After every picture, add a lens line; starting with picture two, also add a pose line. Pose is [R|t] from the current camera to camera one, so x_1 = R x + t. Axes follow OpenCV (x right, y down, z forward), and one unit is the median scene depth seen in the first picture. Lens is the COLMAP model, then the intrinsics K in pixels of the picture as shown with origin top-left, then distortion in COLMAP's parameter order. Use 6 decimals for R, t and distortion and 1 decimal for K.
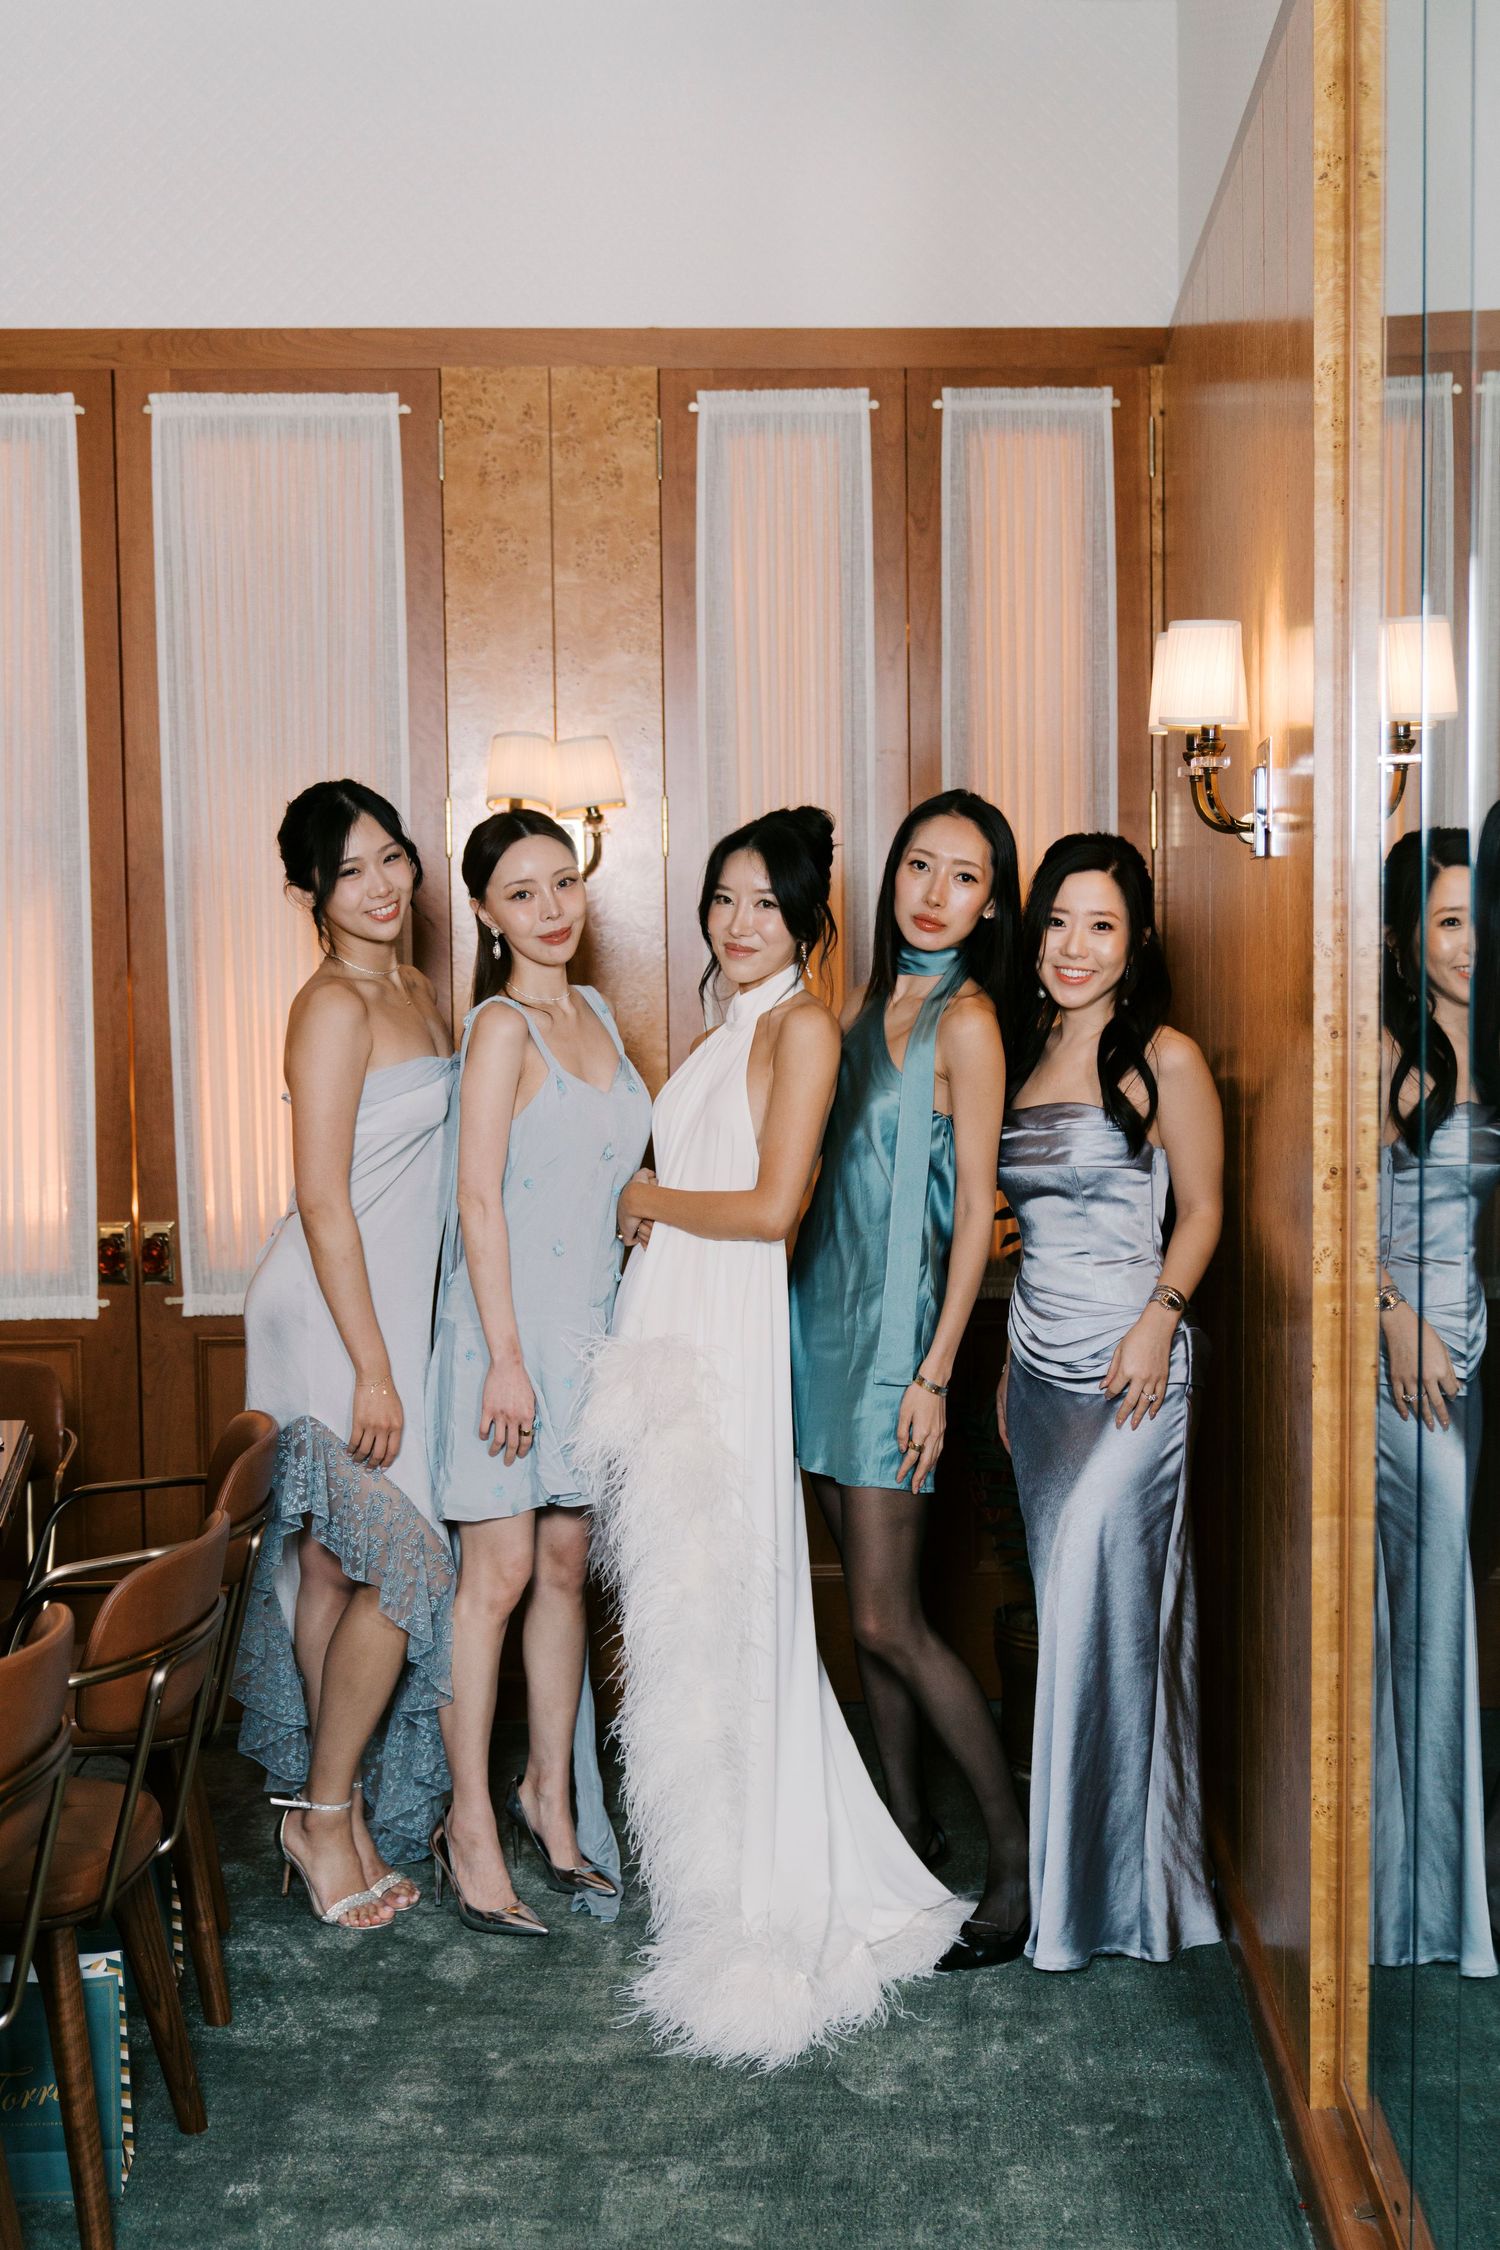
lens RADIAL K [[2661.2, 0, 750.0], [0, 2661.2, 1125.0], [0, 0, 1]] dist [0.005948, -0.000645]
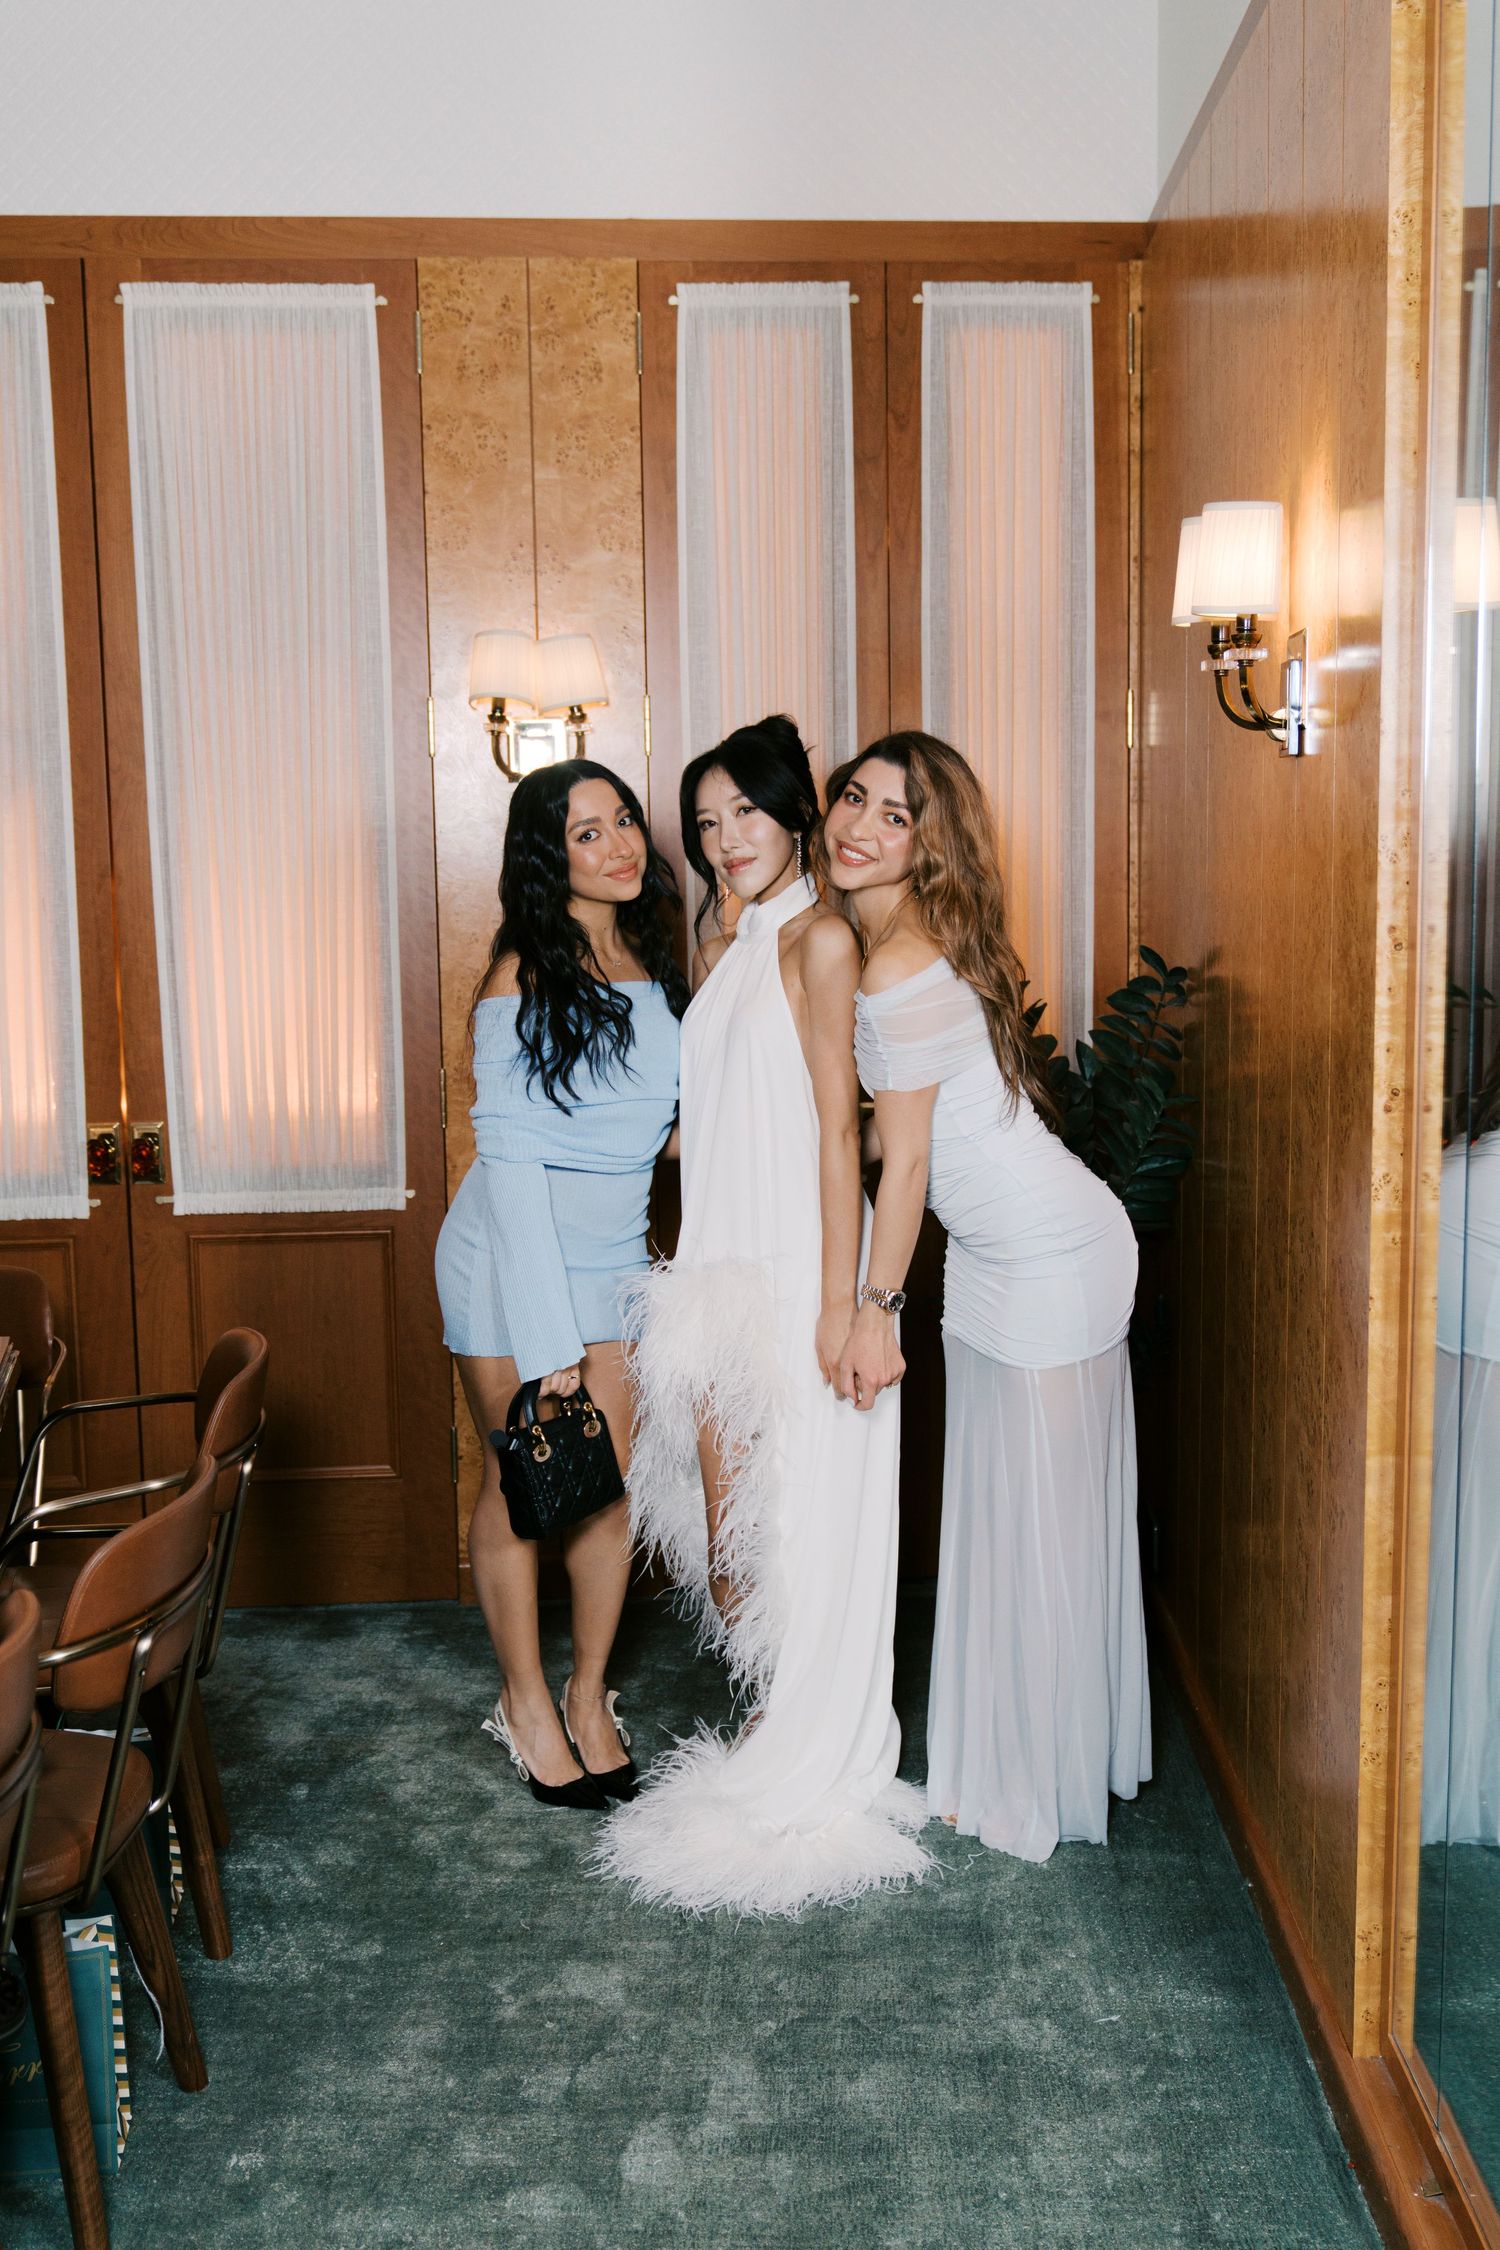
lens RADIAL K [[2285.3, 0, 750.0], [0, 2285.3, 1125.0], [0, 0, 1]] dist [-0.001478, 0.007517]
pose [[0.999483, -0.006813, 0.031427, -0.021526], [0.004939, 0.998227, 0.059312, -0.012870], [-0.031775, -0.059126, 0.997745, 0.130410]]
